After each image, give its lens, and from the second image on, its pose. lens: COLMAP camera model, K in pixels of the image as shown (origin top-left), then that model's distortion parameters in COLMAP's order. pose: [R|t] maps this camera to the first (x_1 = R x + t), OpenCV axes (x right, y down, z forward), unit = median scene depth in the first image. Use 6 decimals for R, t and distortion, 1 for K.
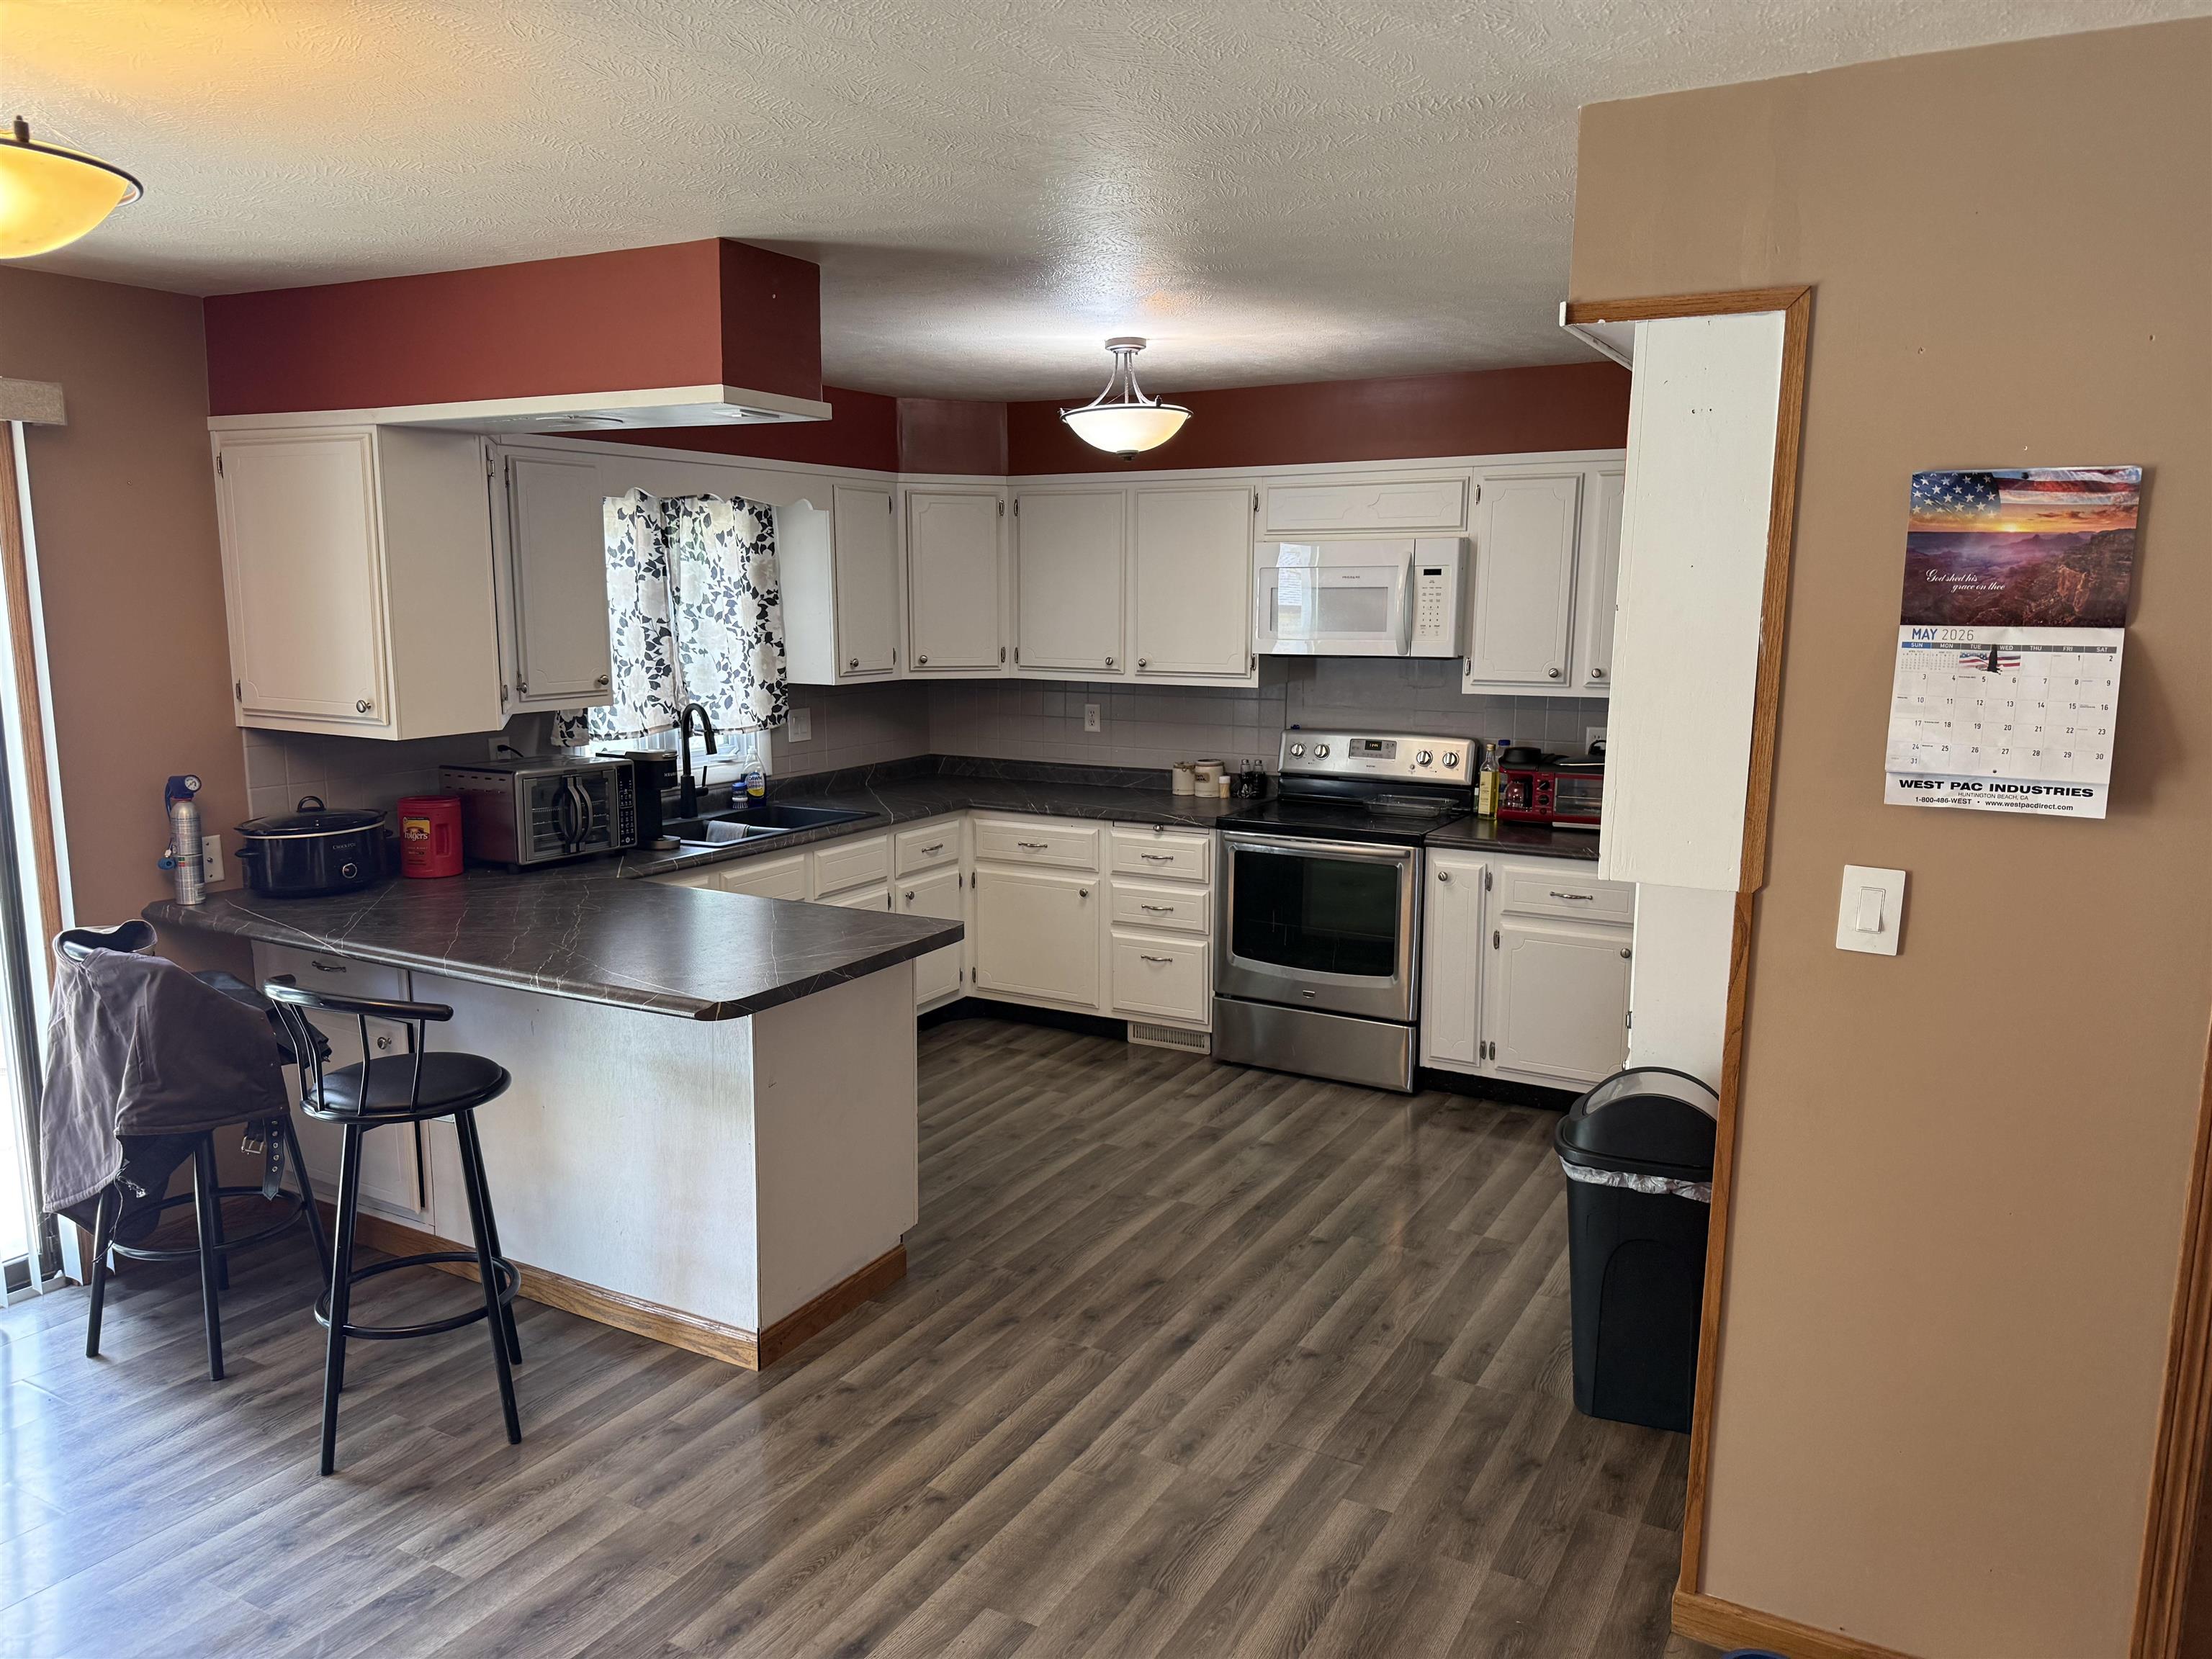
lens RADIAL K [[1563.8, 0, 1112.0], [0, 1563.8, 829.5], [0, 0, 1]] dist [0.054213, -0.040014]
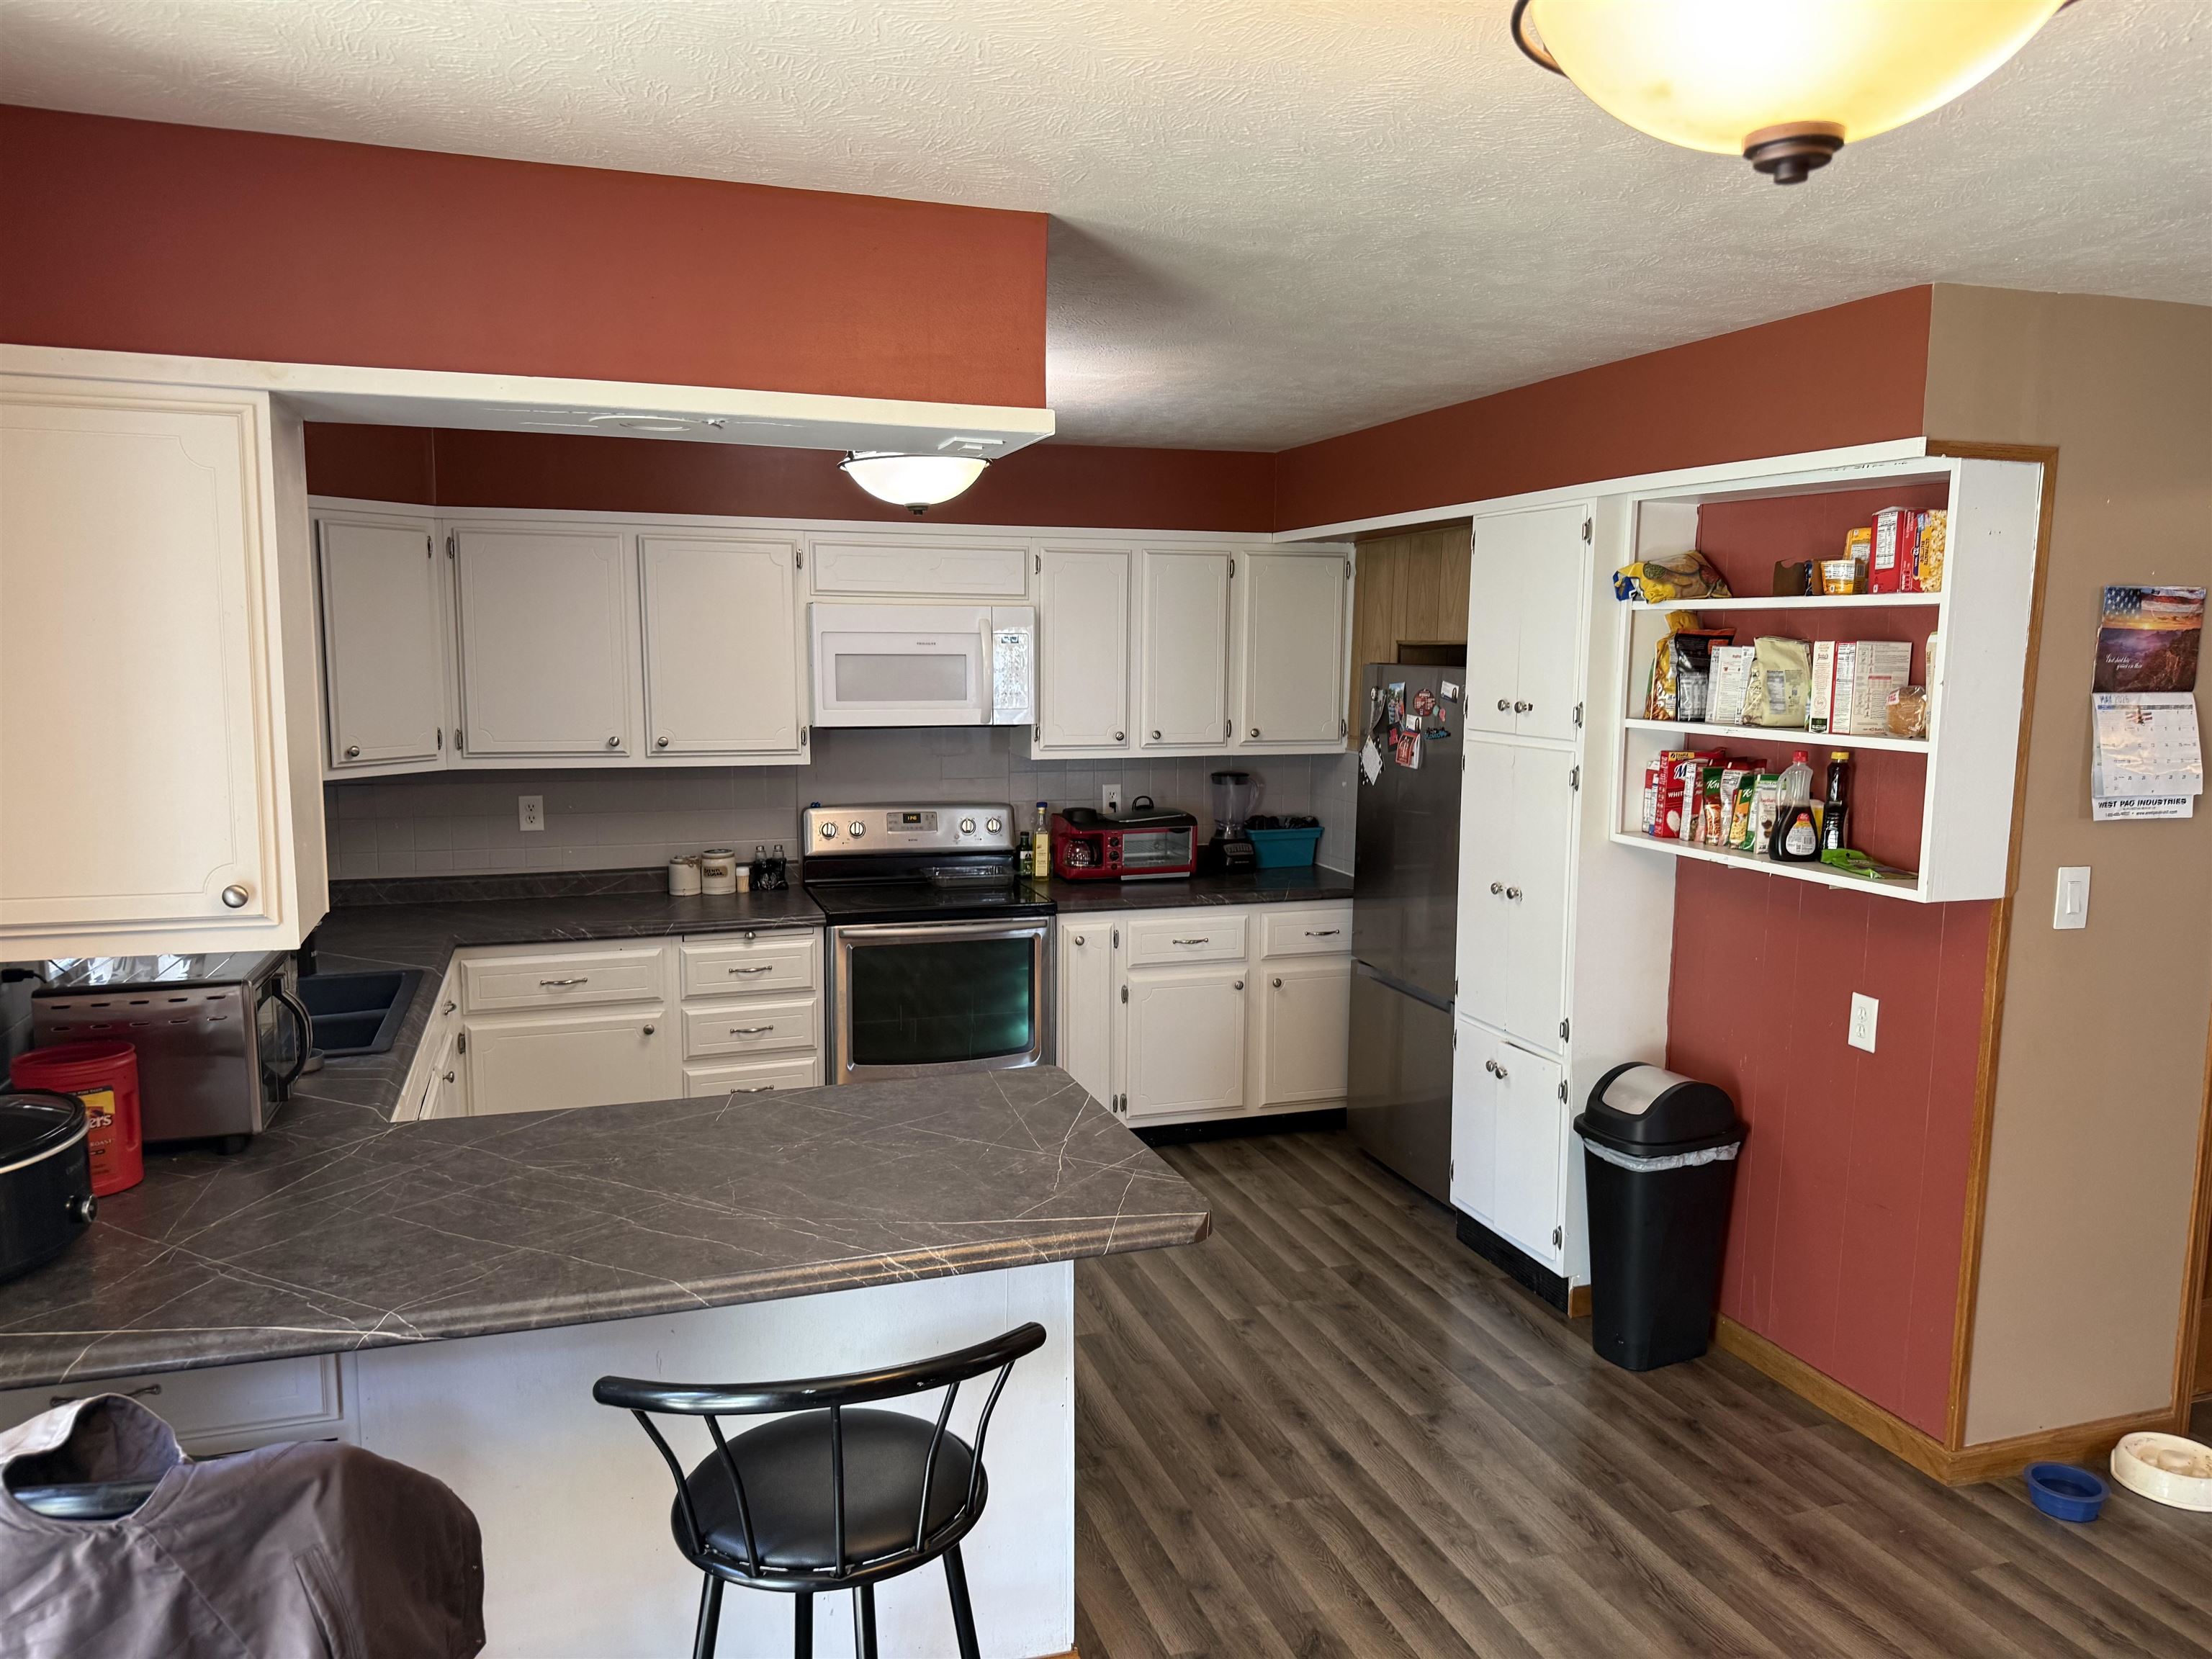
lens RADIAL K [[1563.8, 0, 1113.2], [0, 1563.8, 827.5], [0, 0, 1]] dist [0.054213, -0.040014]
pose [[0.672546, -0.087537, 0.734860, -0.613333], [0.109687, 0.993803, 0.017996, -0.070879], [-0.731881, 0.068501, 0.677980, 0.371103]]
